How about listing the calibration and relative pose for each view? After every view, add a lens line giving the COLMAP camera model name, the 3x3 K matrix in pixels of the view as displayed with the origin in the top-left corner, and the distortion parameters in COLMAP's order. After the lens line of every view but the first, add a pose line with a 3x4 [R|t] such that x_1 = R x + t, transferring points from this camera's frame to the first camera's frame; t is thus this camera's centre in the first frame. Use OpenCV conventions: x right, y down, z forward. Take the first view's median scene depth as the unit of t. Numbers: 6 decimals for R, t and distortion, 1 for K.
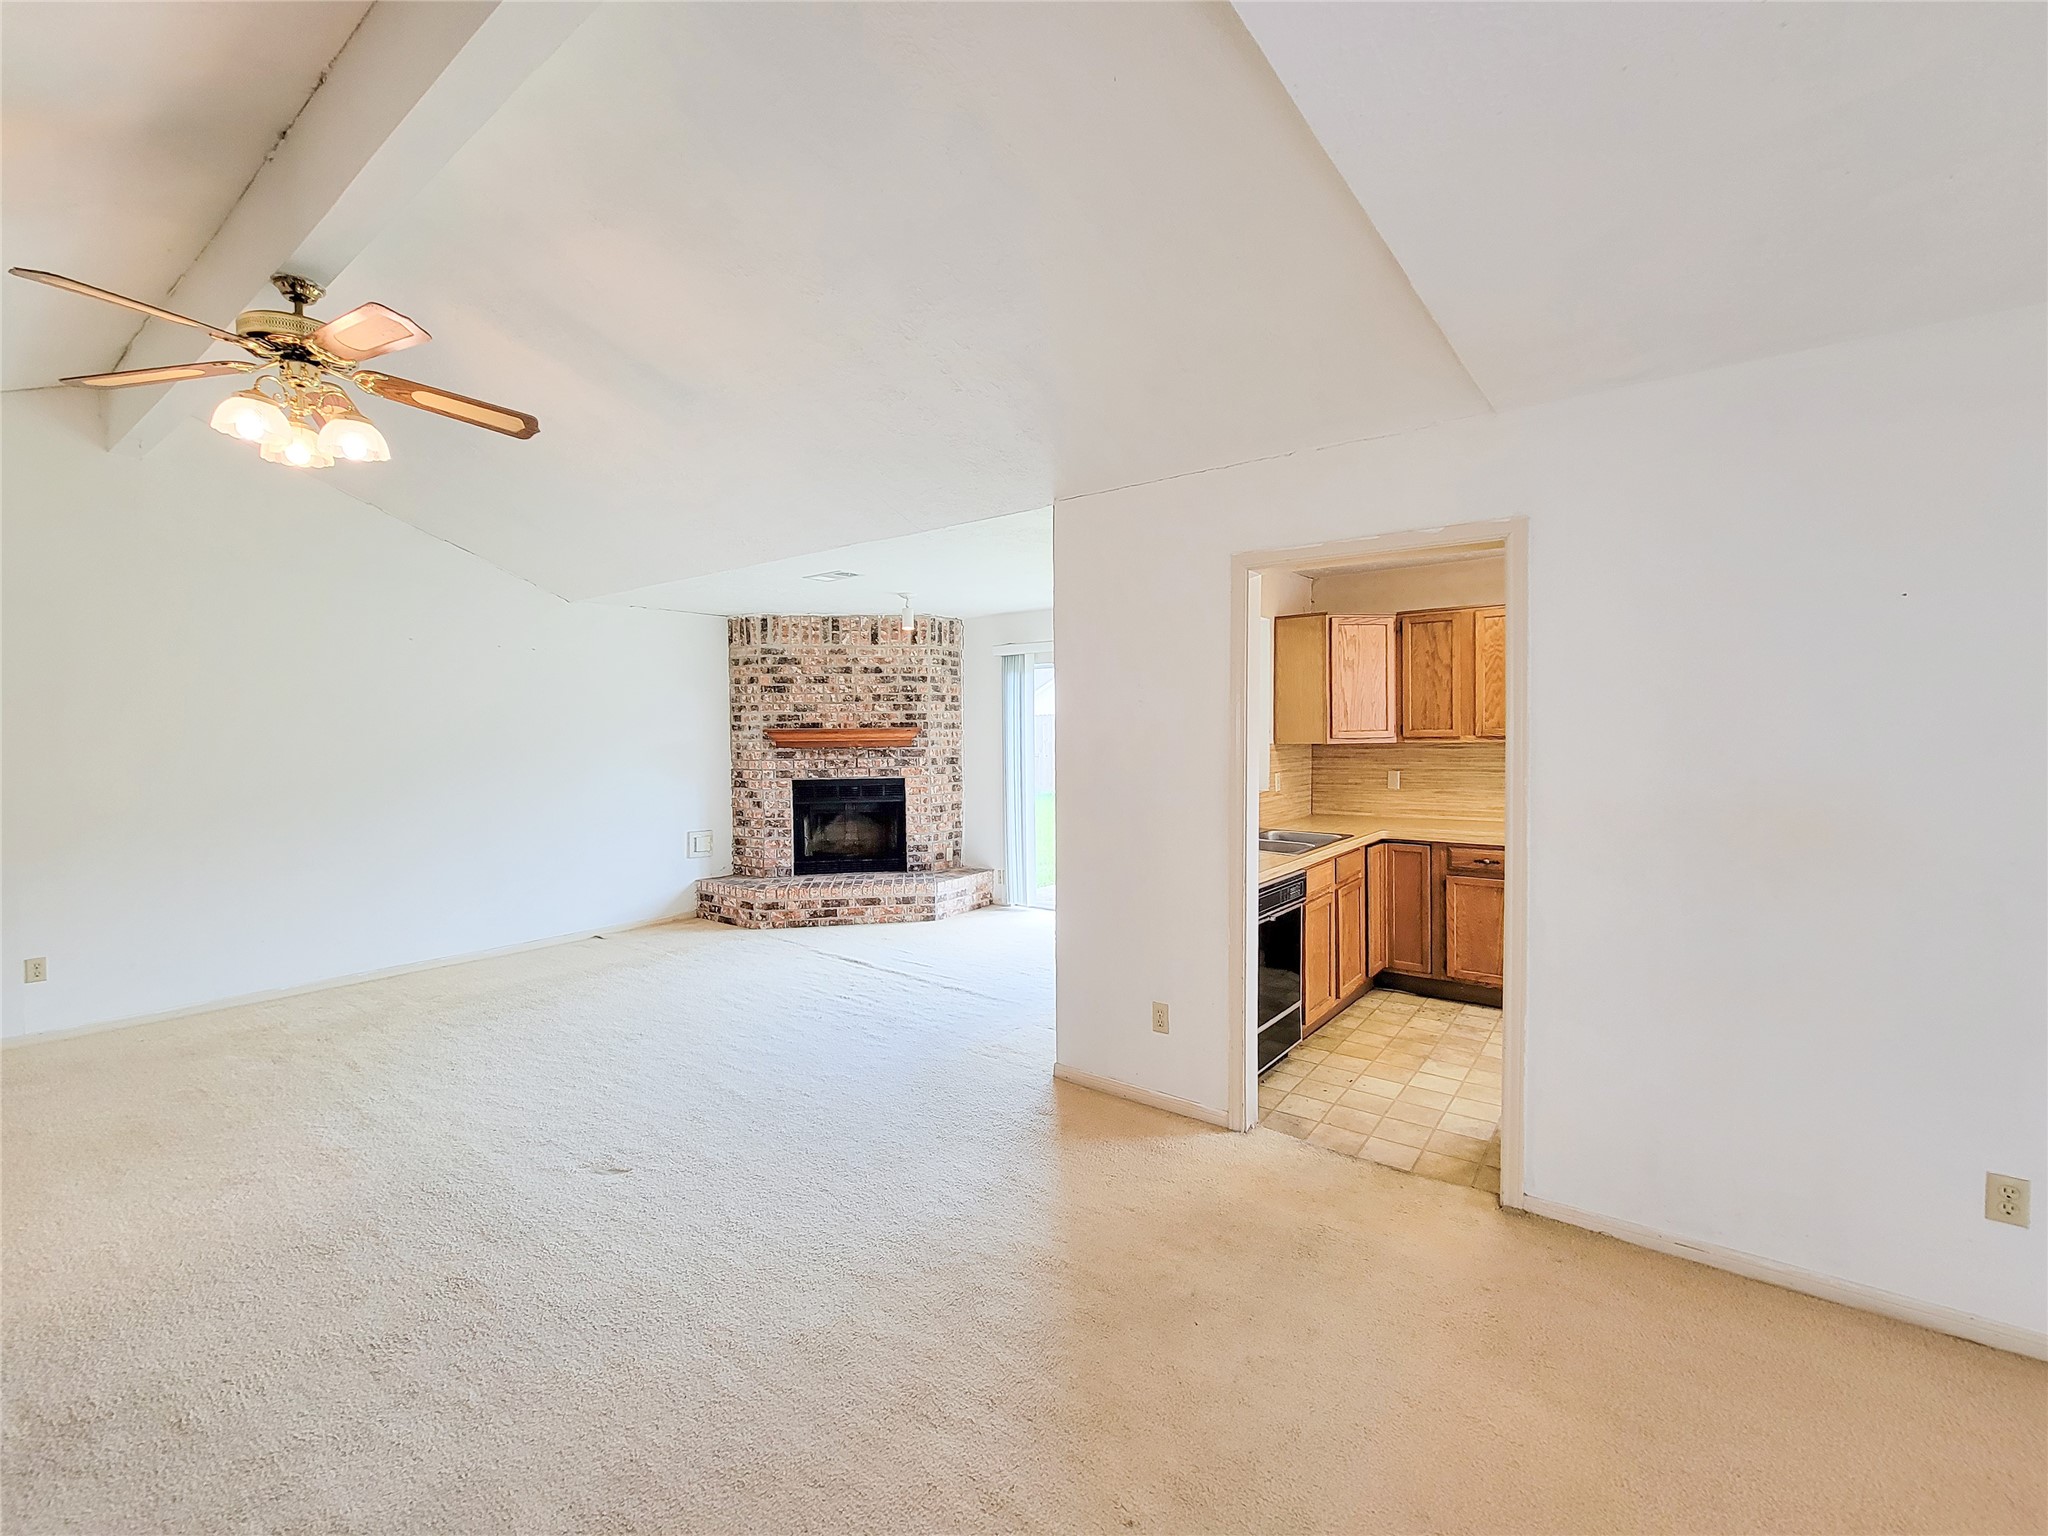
lens RADIAL K [[844.8, 0, 1038.8], [0, 844.8, 761.0], [0, 0, 1]] dist [0.005069, -0.004419]
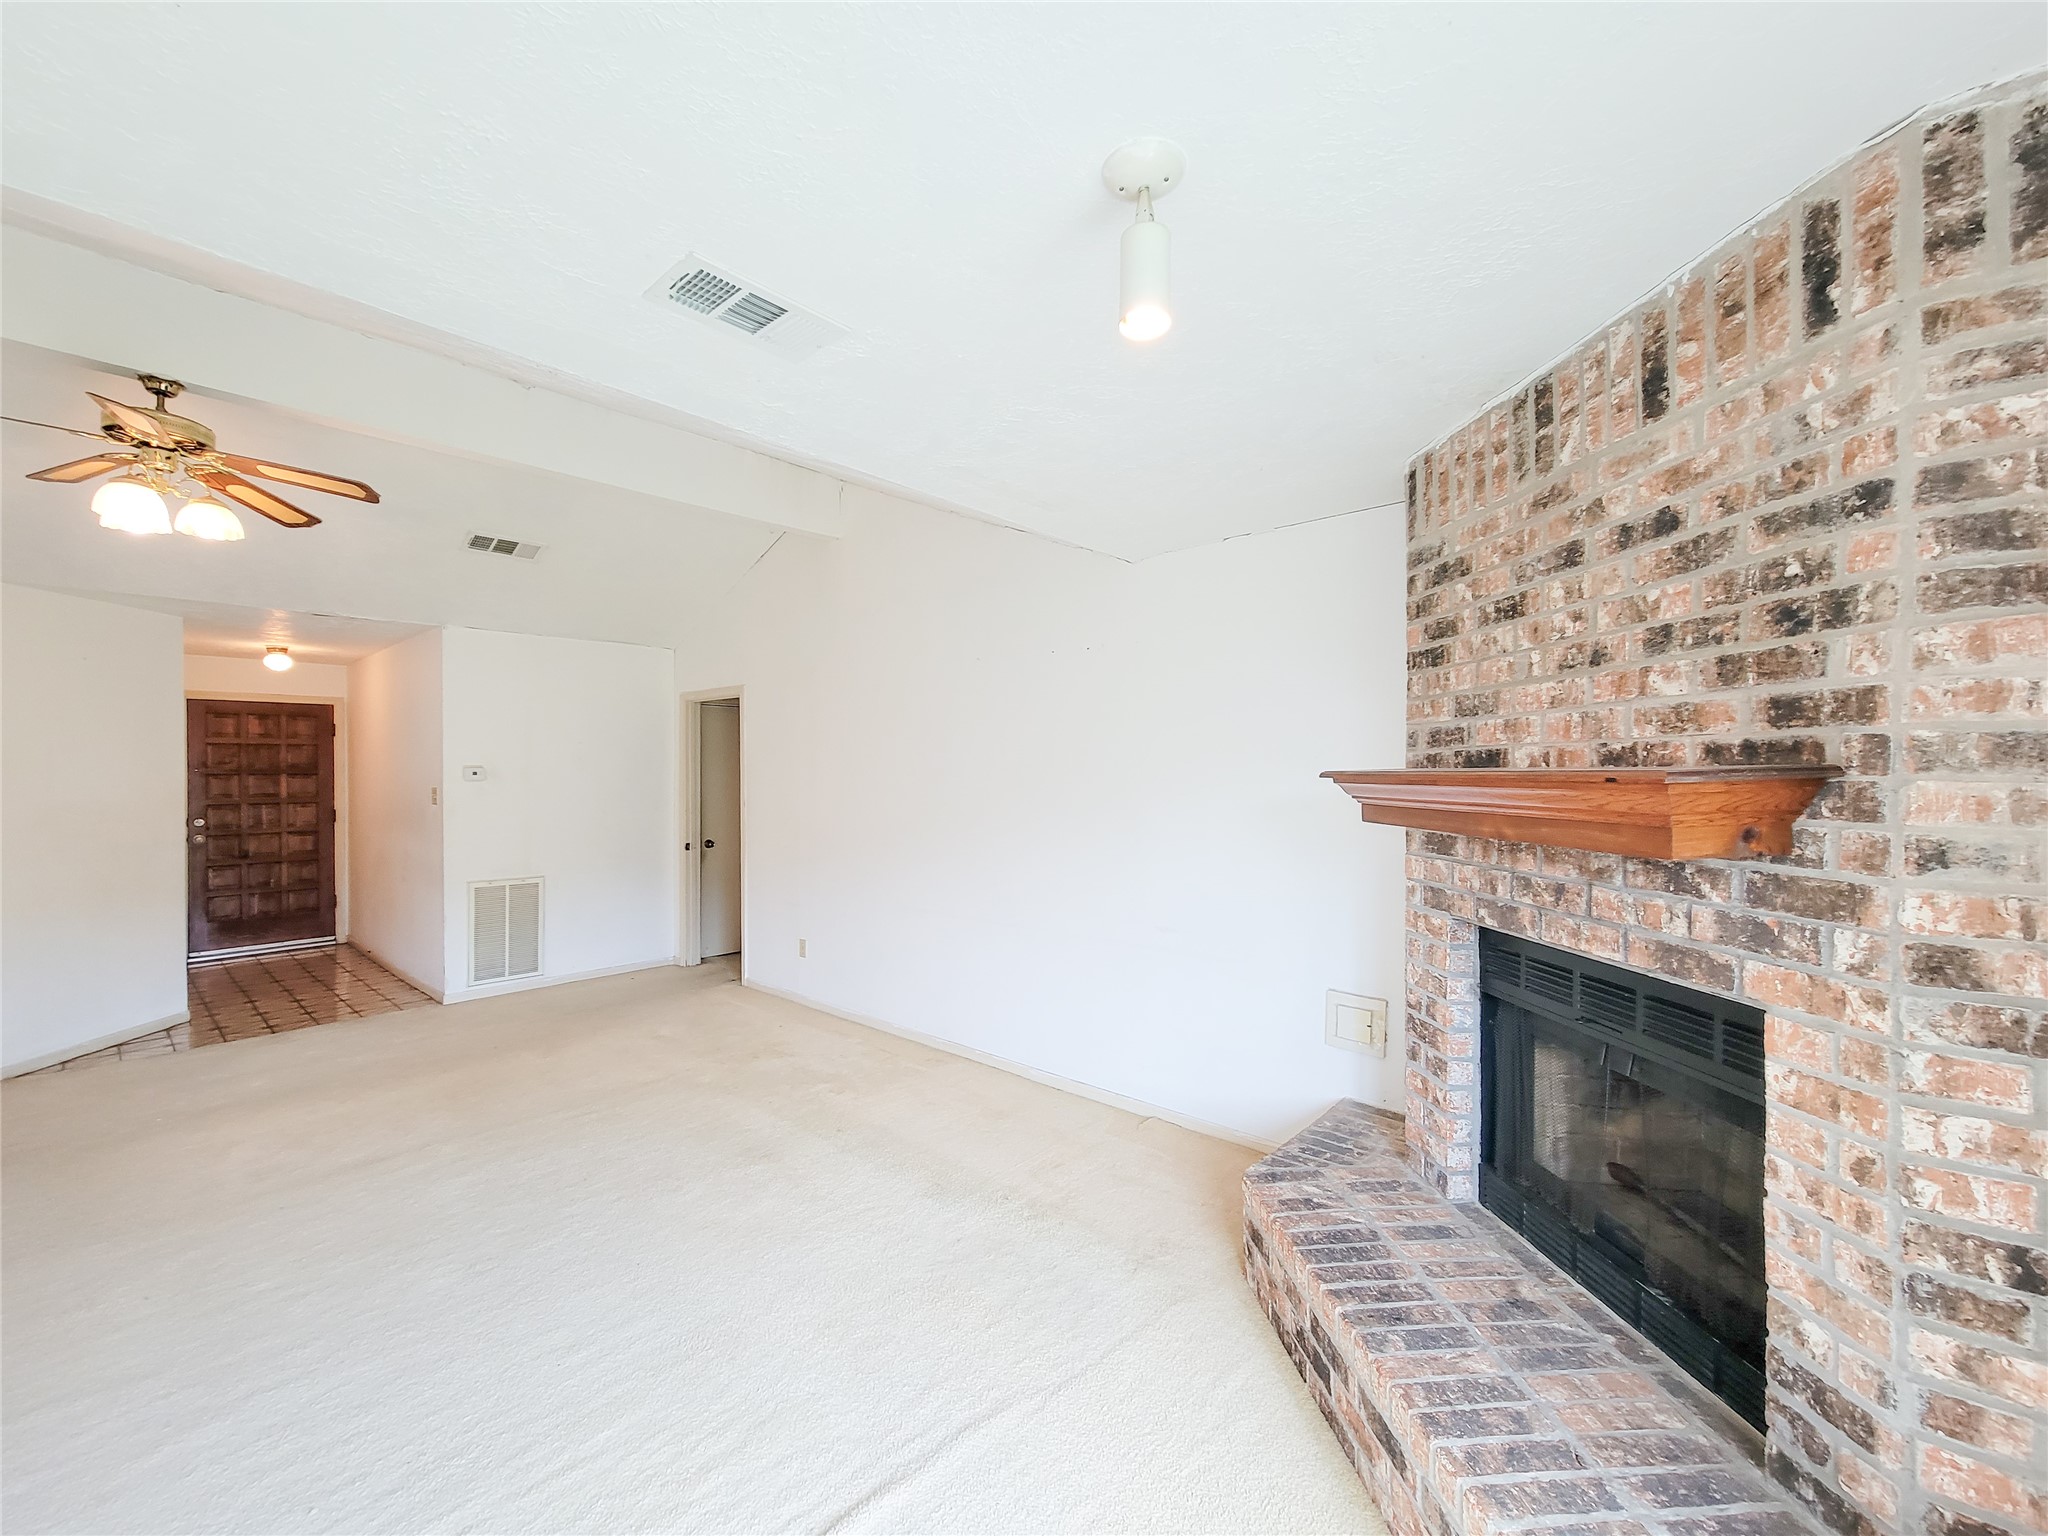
lens RADIAL K [[844.8, 0, 1016.0], [0, 844.8, 777.0], [0, 0, 1]] dist [0.005069, -0.004419]
pose [[-0.089866, 0.016262, -0.995821, 0.062210], [-0.032849, 0.999274, 0.019283, -0.035357], [0.995412, 0.034444, -0.089266, 0.849835]]
